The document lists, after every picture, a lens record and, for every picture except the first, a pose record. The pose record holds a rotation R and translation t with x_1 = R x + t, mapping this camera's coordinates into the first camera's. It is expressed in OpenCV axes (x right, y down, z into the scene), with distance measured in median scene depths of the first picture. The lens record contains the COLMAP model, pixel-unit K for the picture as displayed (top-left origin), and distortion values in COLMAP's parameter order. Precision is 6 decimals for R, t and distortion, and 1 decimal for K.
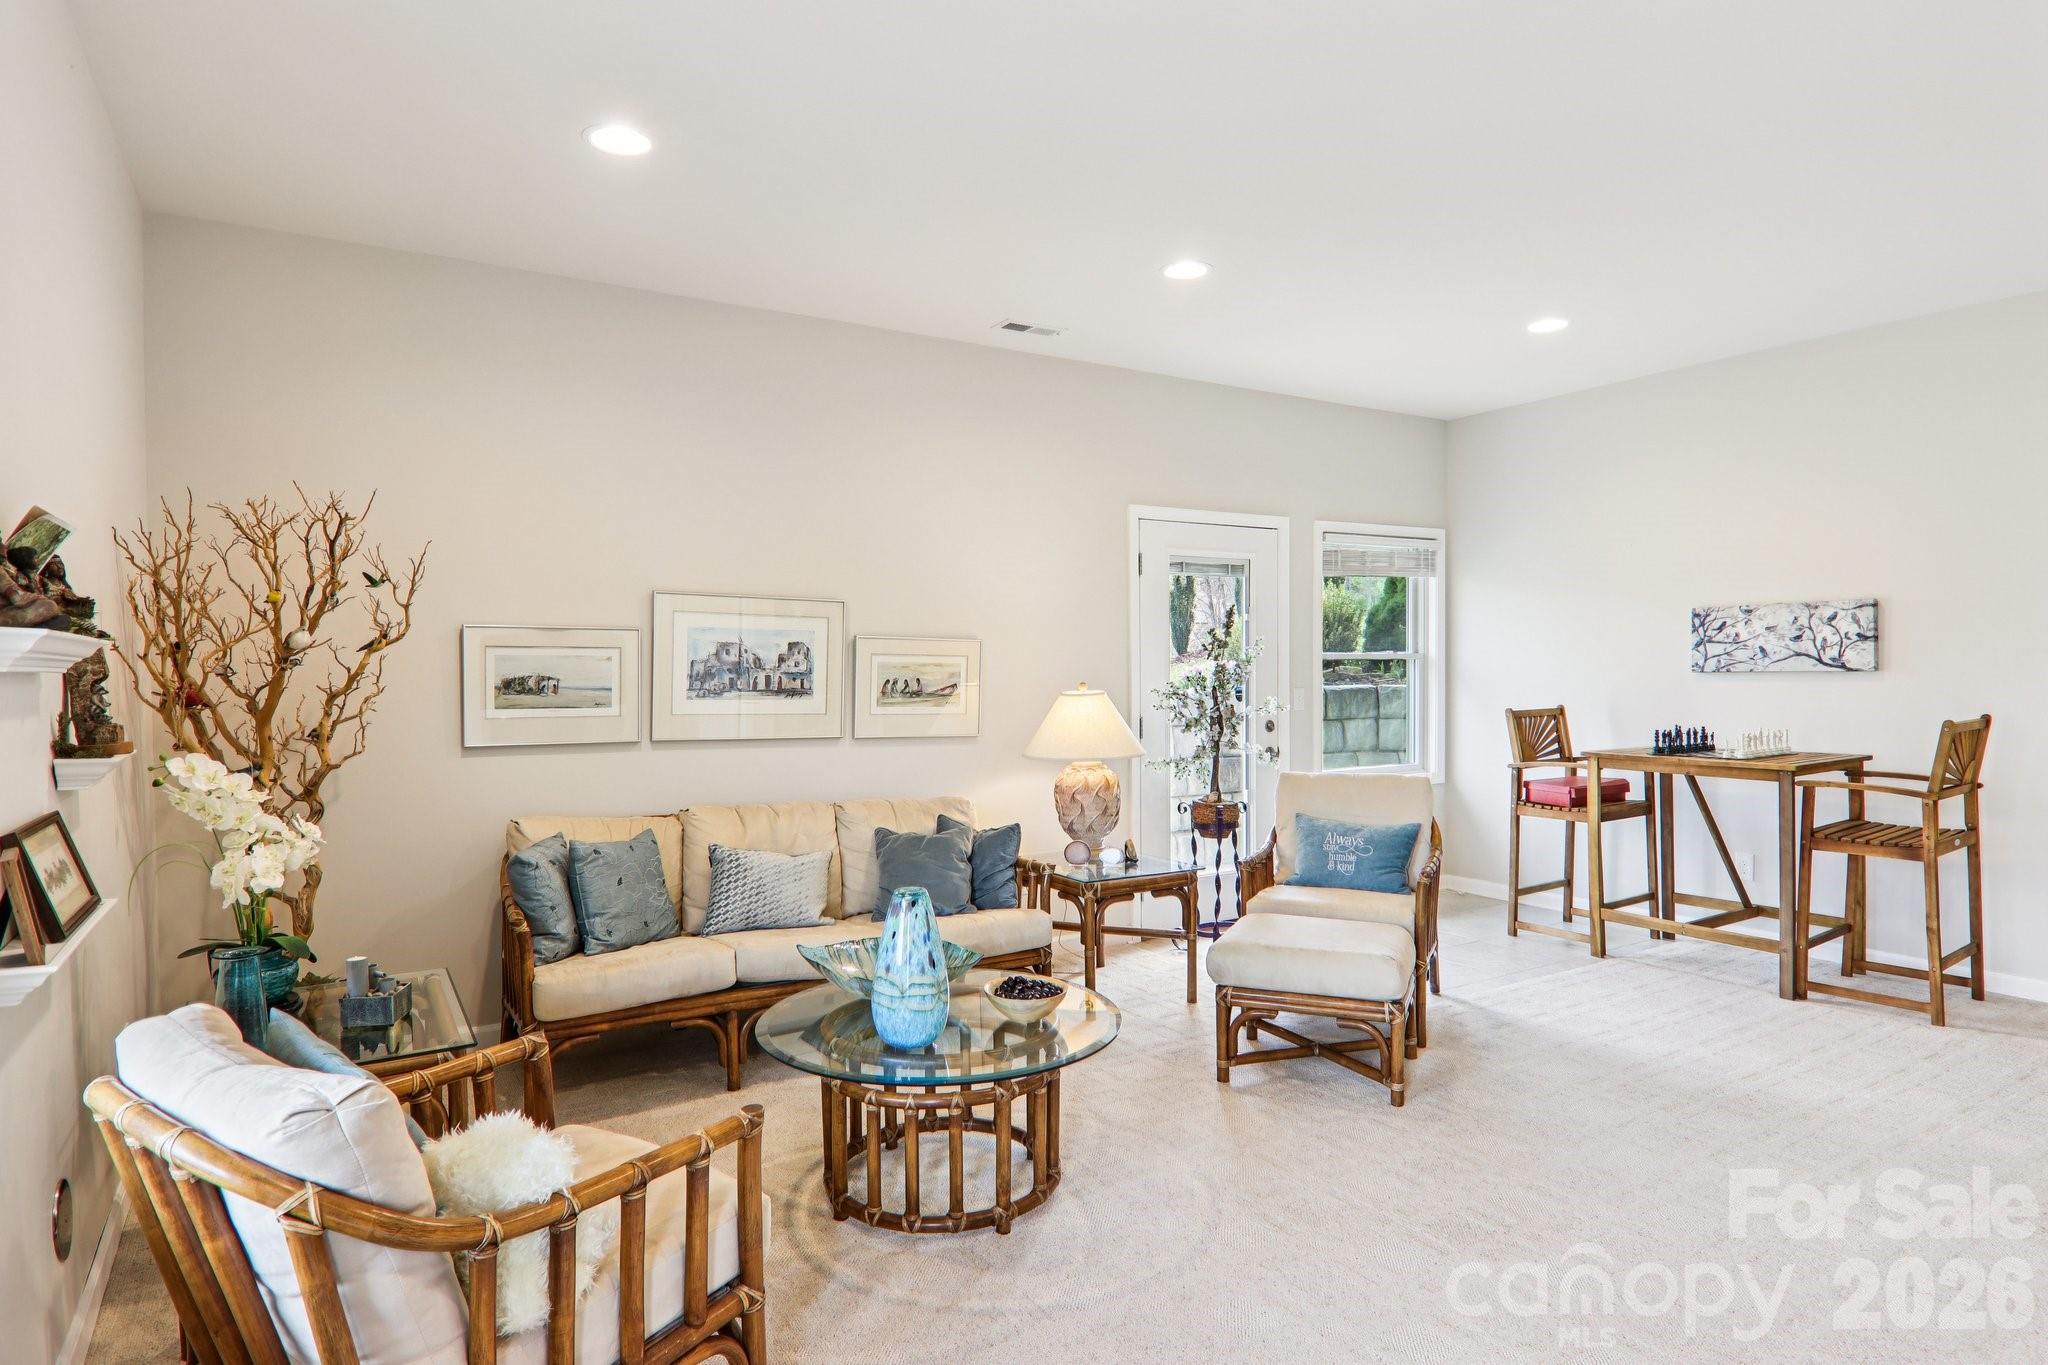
lens RADIAL K [[1139.3, 0, 1020.8], [0, 1139.3, 675.0], [0, 0, 1]] dist [0.007047, 0.000464]
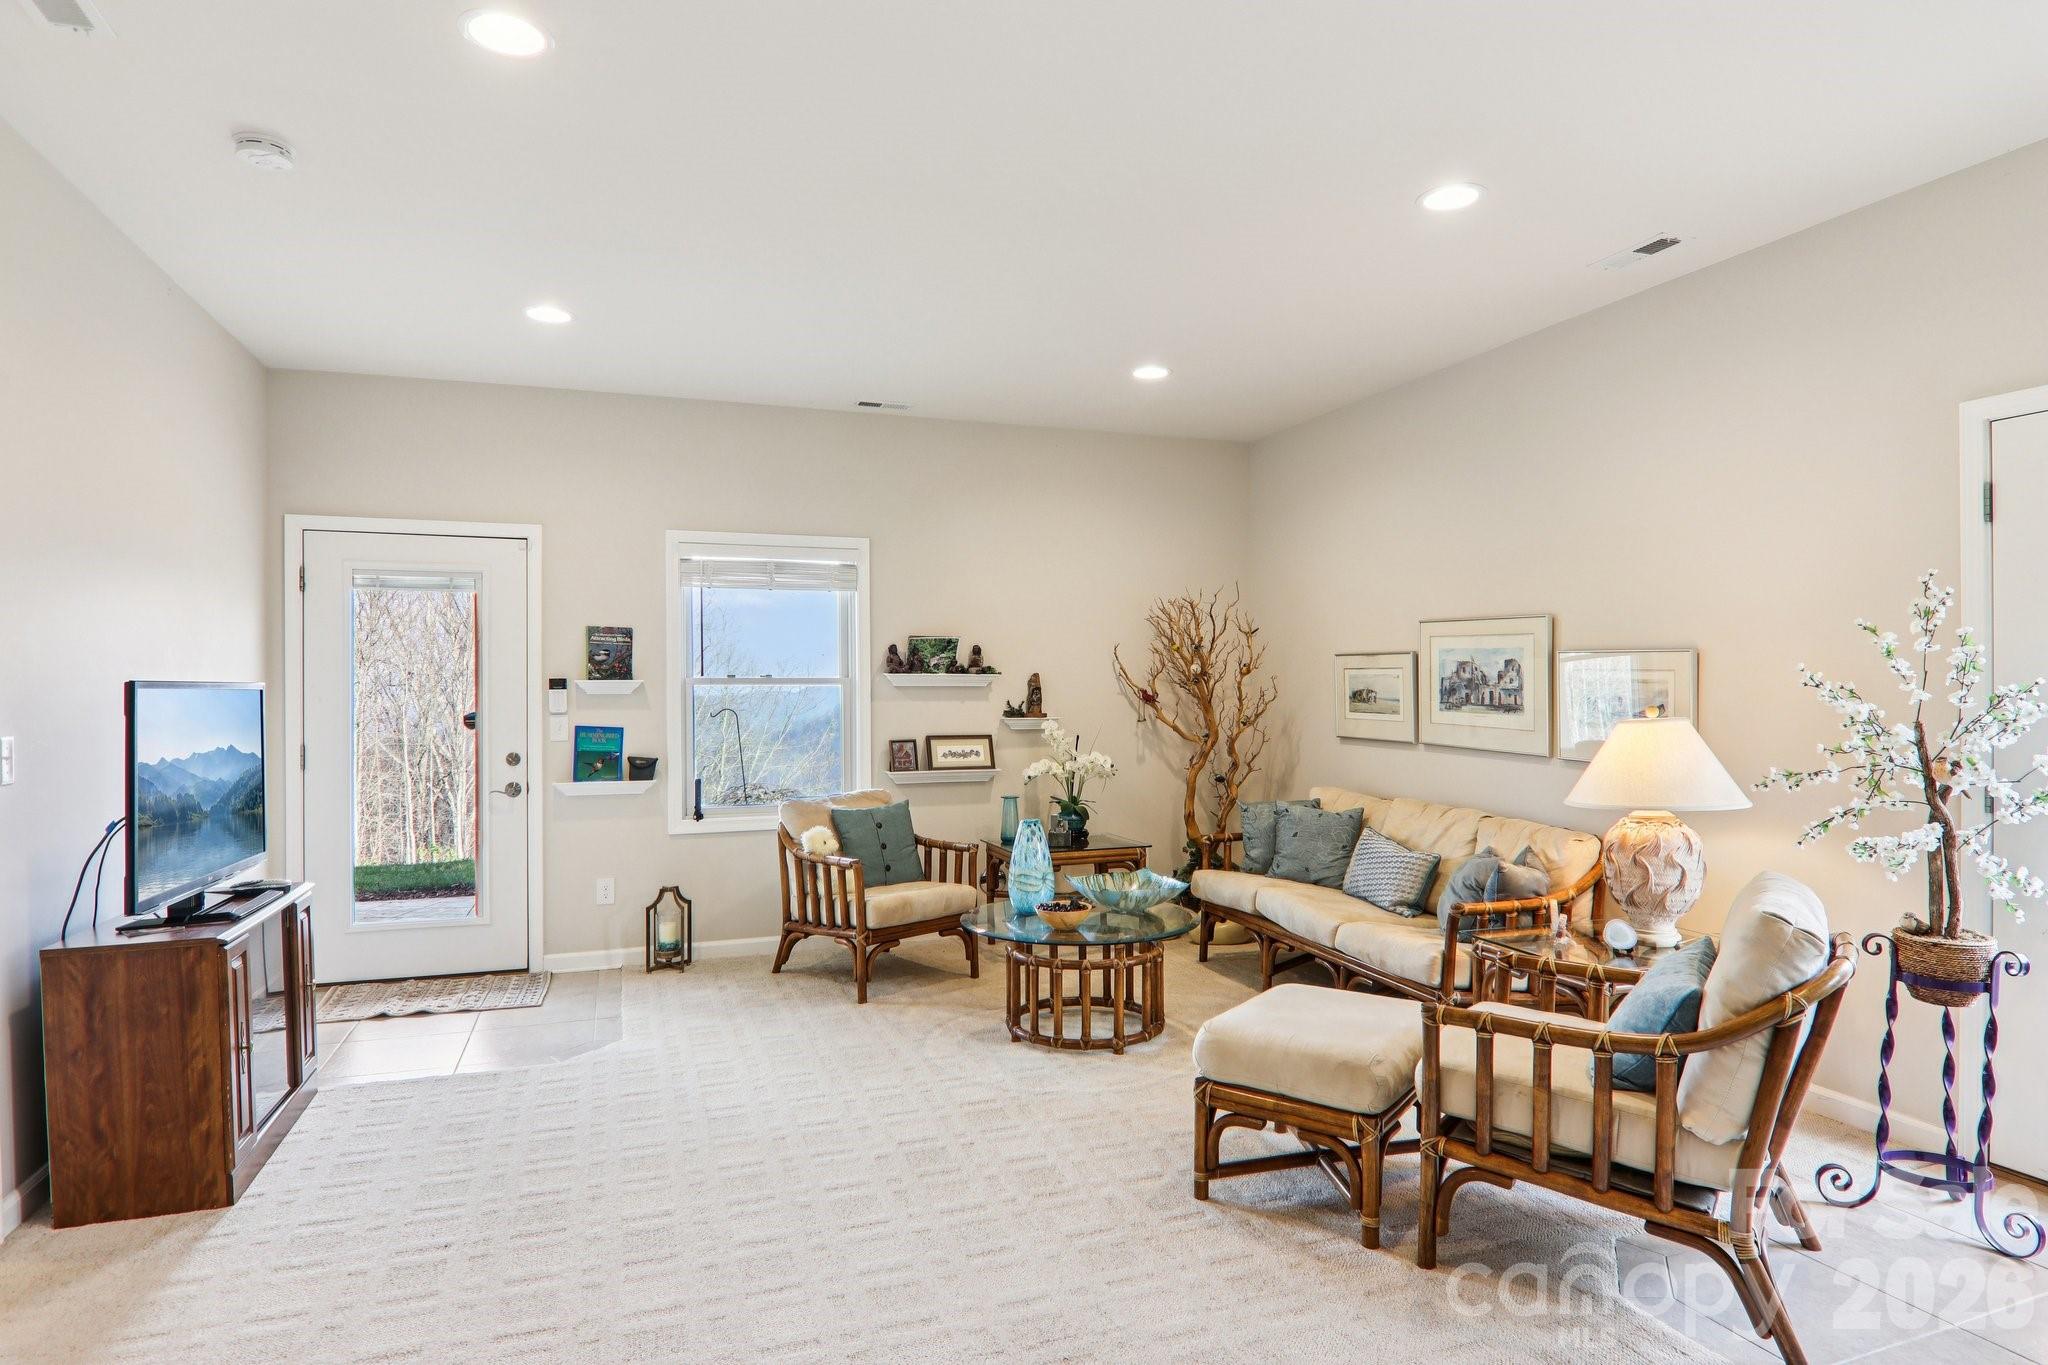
lens RADIAL K [[1139.3, 0, 1020.3], [0, 1139.3, 684.3], [0, 0, 1]] dist [0.007047, 0.000464]
pose [[-0.208723, 0.009334, -0.977930, 0.924970], [0.001713, 0.999956, 0.009179, -0.017069], [0.977973, 0.000241, -0.208730, 0.805500]]
